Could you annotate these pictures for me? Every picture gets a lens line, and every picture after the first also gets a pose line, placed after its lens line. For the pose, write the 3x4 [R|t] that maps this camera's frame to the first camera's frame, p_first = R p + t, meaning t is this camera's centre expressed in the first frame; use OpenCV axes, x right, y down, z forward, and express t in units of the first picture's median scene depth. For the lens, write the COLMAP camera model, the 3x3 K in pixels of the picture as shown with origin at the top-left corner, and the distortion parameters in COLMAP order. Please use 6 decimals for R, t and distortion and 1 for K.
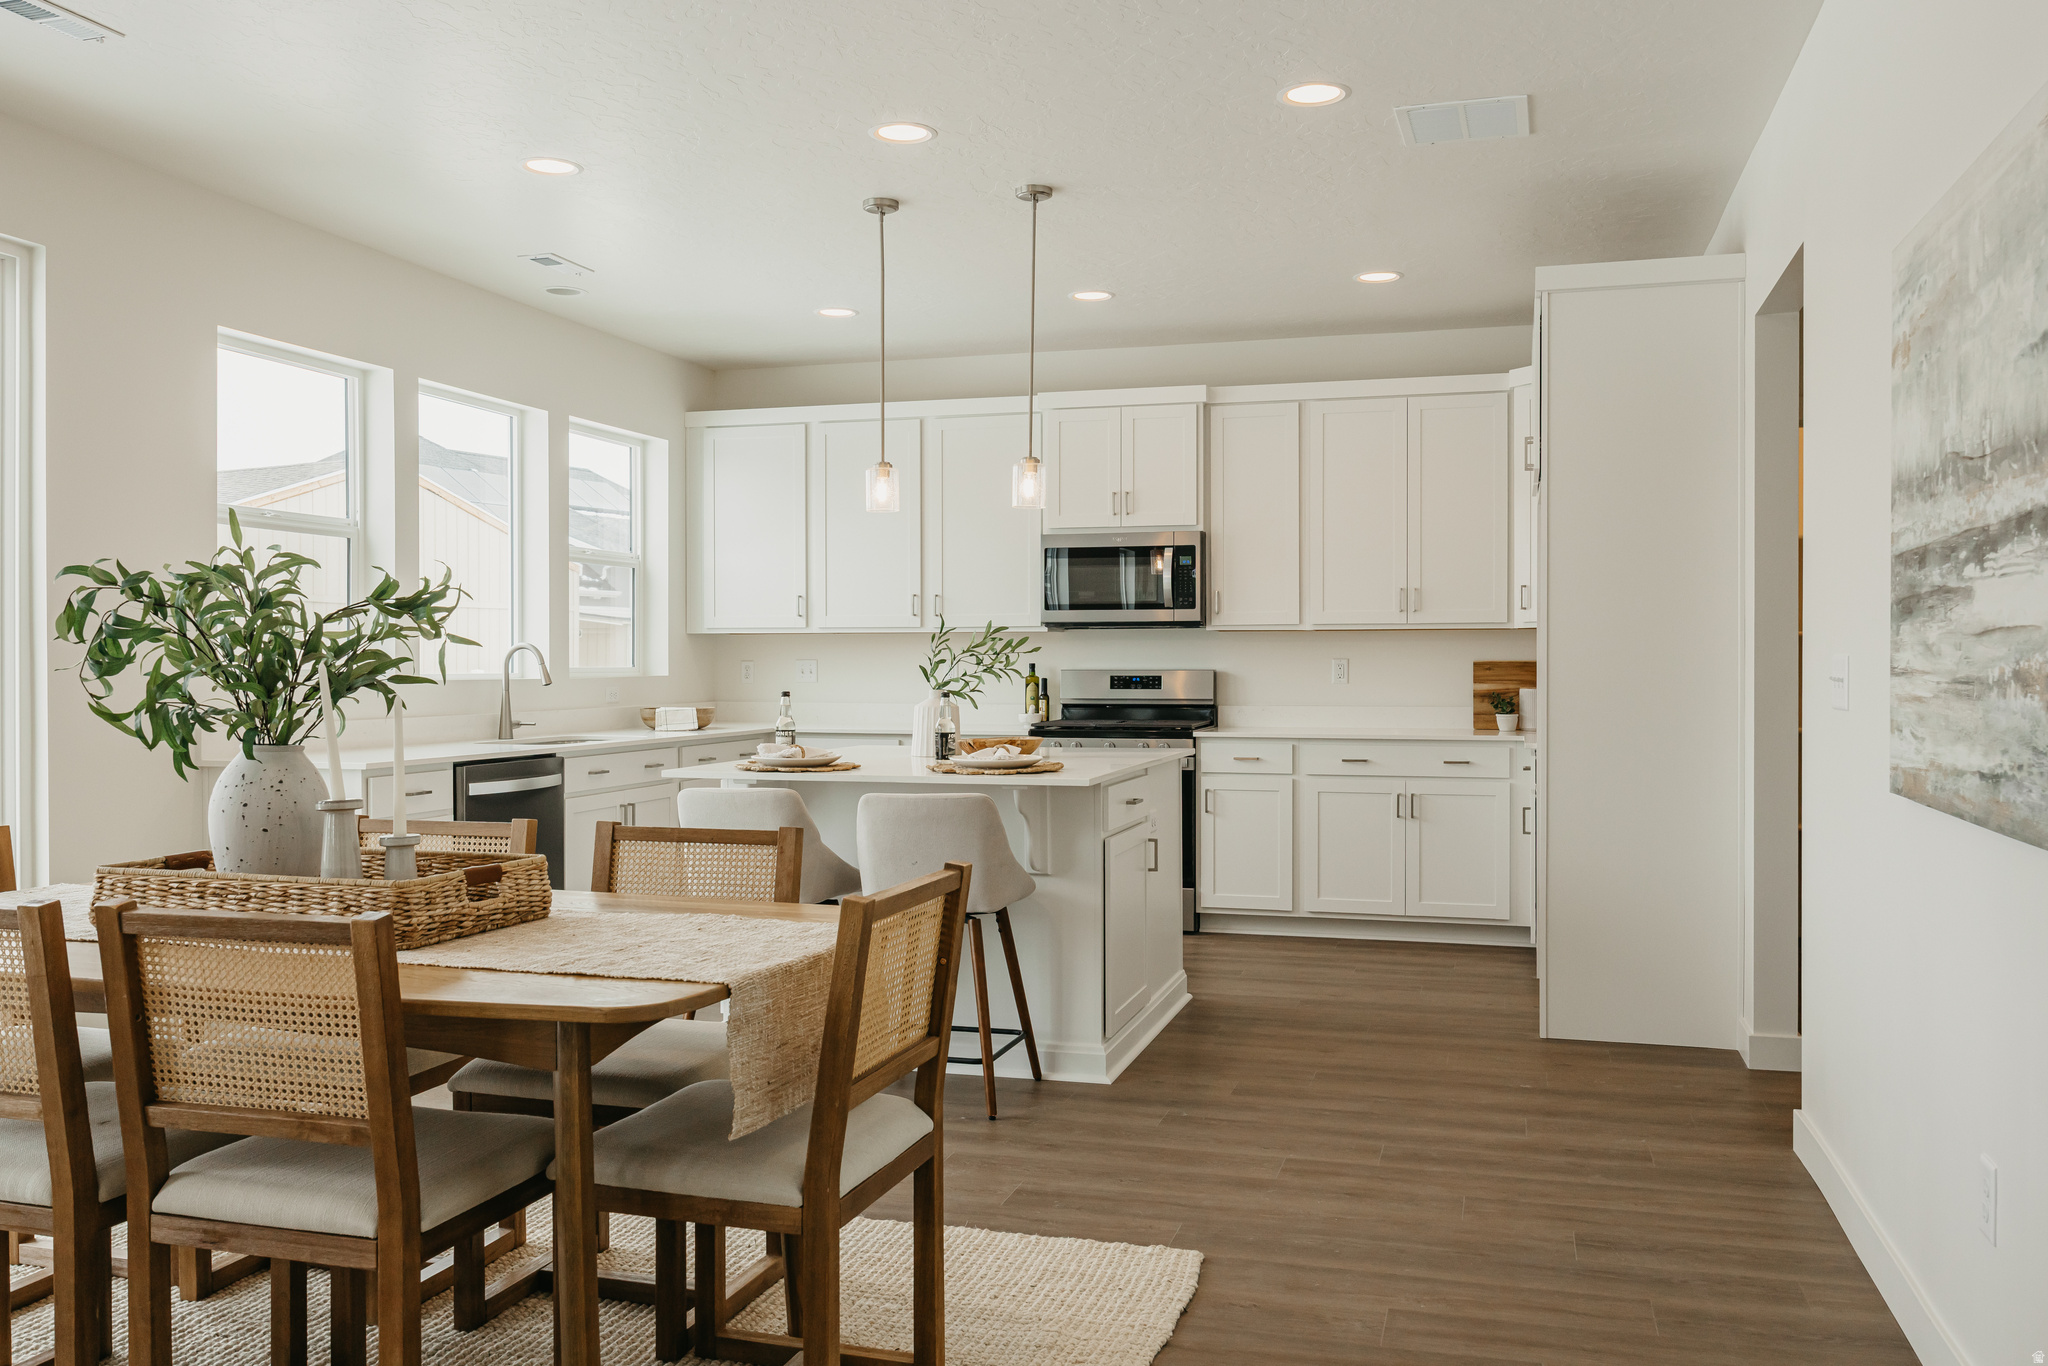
lens RADIAL K [[1614.4, 0, 1106.0], [0, 1614.4, 667.0], [0, 0, 1]] dist [-0.017188, -0.001478]
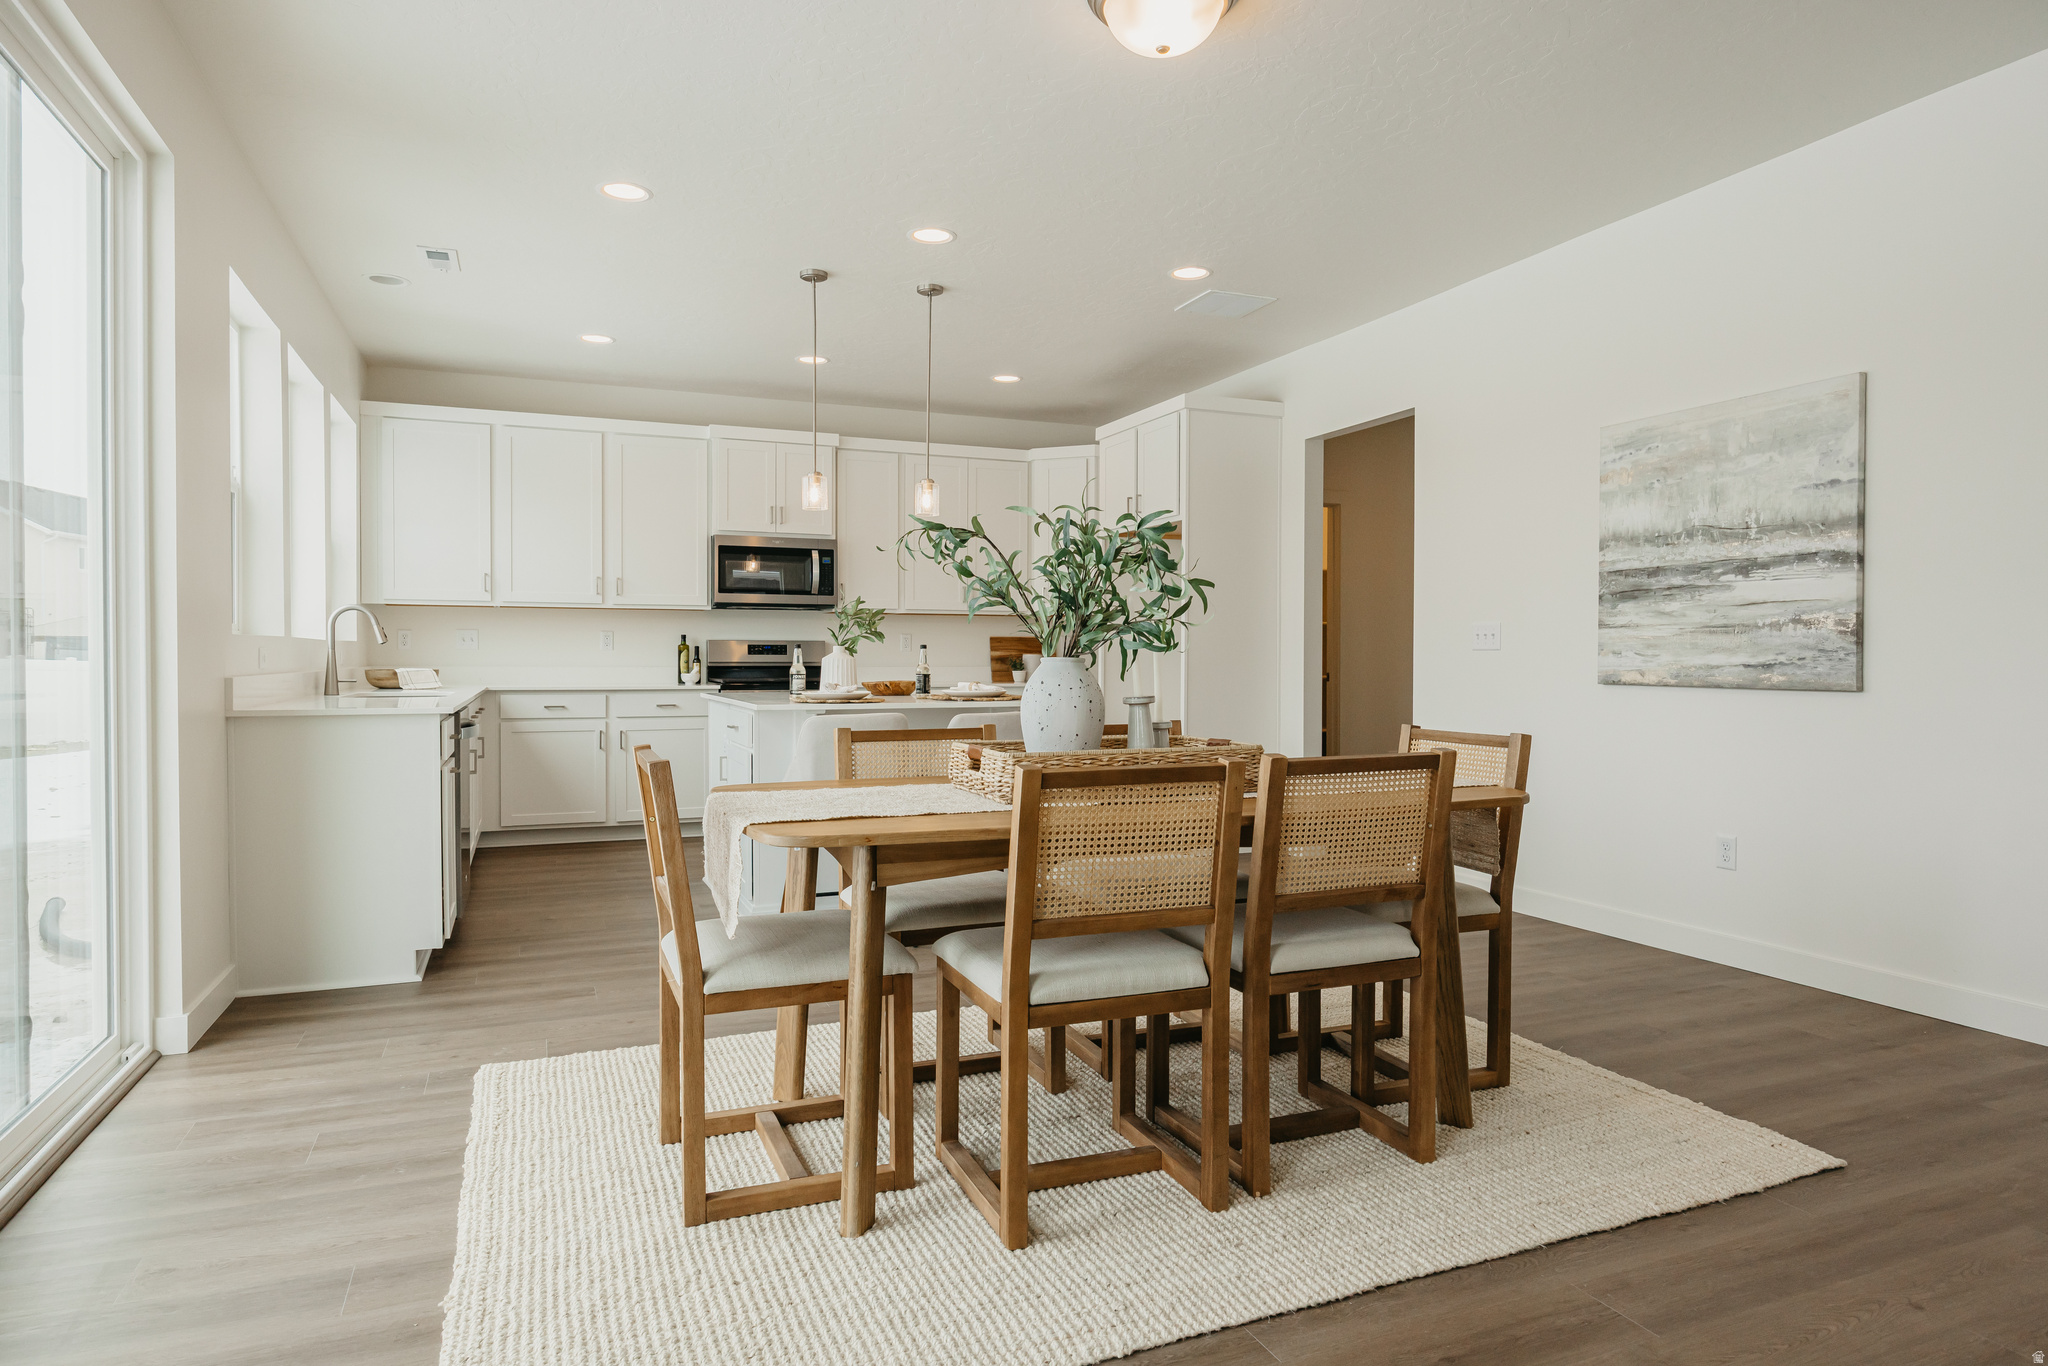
lens RADIAL K [[1177.1, 0, 1022.1], [0, 1177.1, 684.5], [0, 0, 1]] dist [0.003214, -0.001851]
pose [[0.802353, -0.013965, 0.596686, -0.407444], [-0.007332, 0.999420, 0.033249, 0.004609], [-0.596804, -0.031052, 0.801786, 0.094407]]
